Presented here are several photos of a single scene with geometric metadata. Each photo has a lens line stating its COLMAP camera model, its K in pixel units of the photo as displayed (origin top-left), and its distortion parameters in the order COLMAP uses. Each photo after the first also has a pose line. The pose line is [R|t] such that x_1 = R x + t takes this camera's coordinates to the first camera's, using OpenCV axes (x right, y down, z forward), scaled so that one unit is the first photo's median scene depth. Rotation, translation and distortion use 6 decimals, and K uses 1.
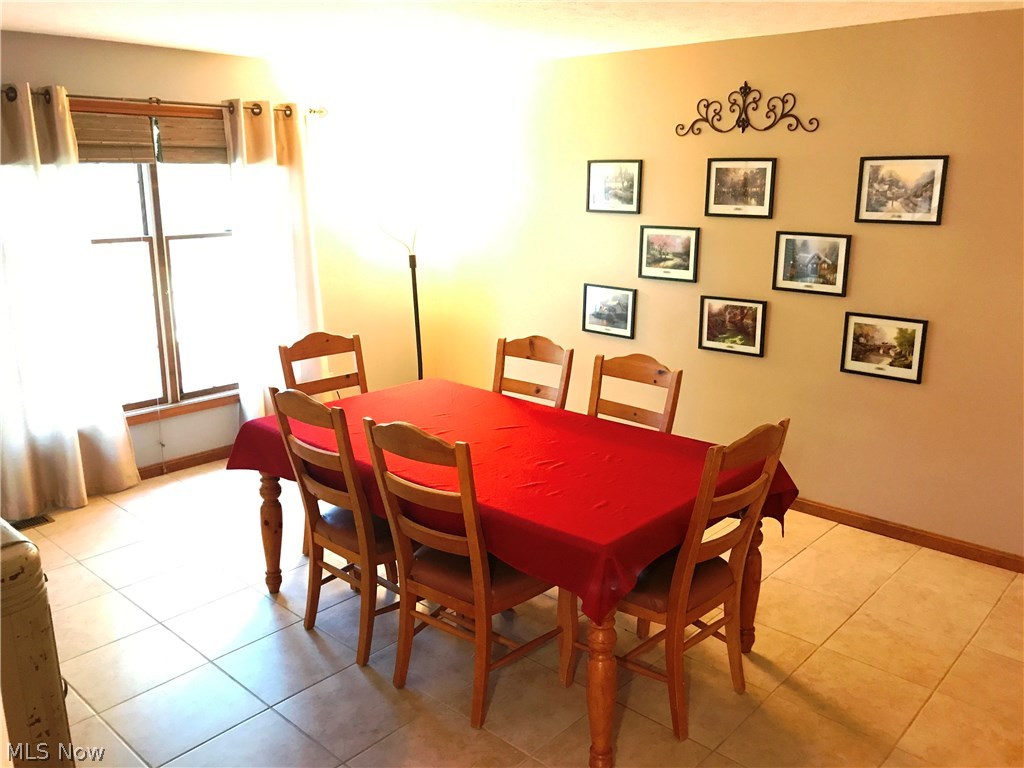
lens RADIAL K [[832.7, 0, 512.0], [0, 832.7, 384.0], [0, 0, 1]] dist [0.002125, -0.143814]
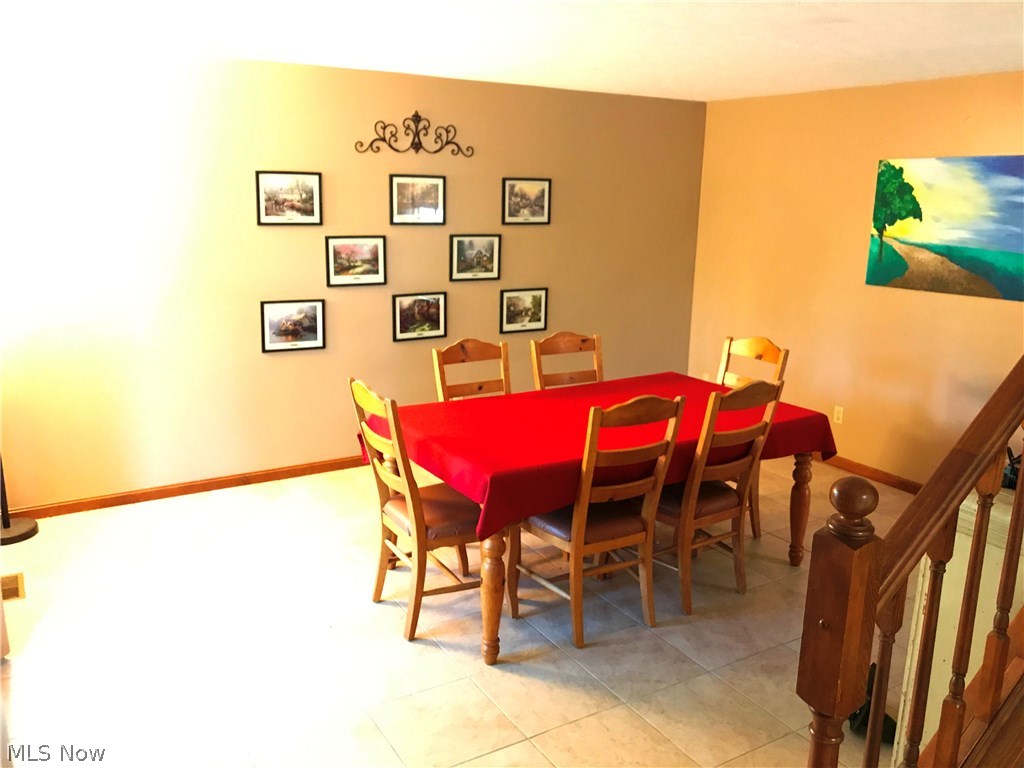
lens RADIAL K [[832.7, 0, 512.0], [0, 832.7, 384.0], [0, 0, 1]] dist [0.002125, -0.143814]
pose [[0.259365, -0.218585, 0.940718, -0.862987], [0.204497, 0.964394, 0.167704, -0.153546], [-0.943881, 0.148878, 0.294830, 0.557339]]
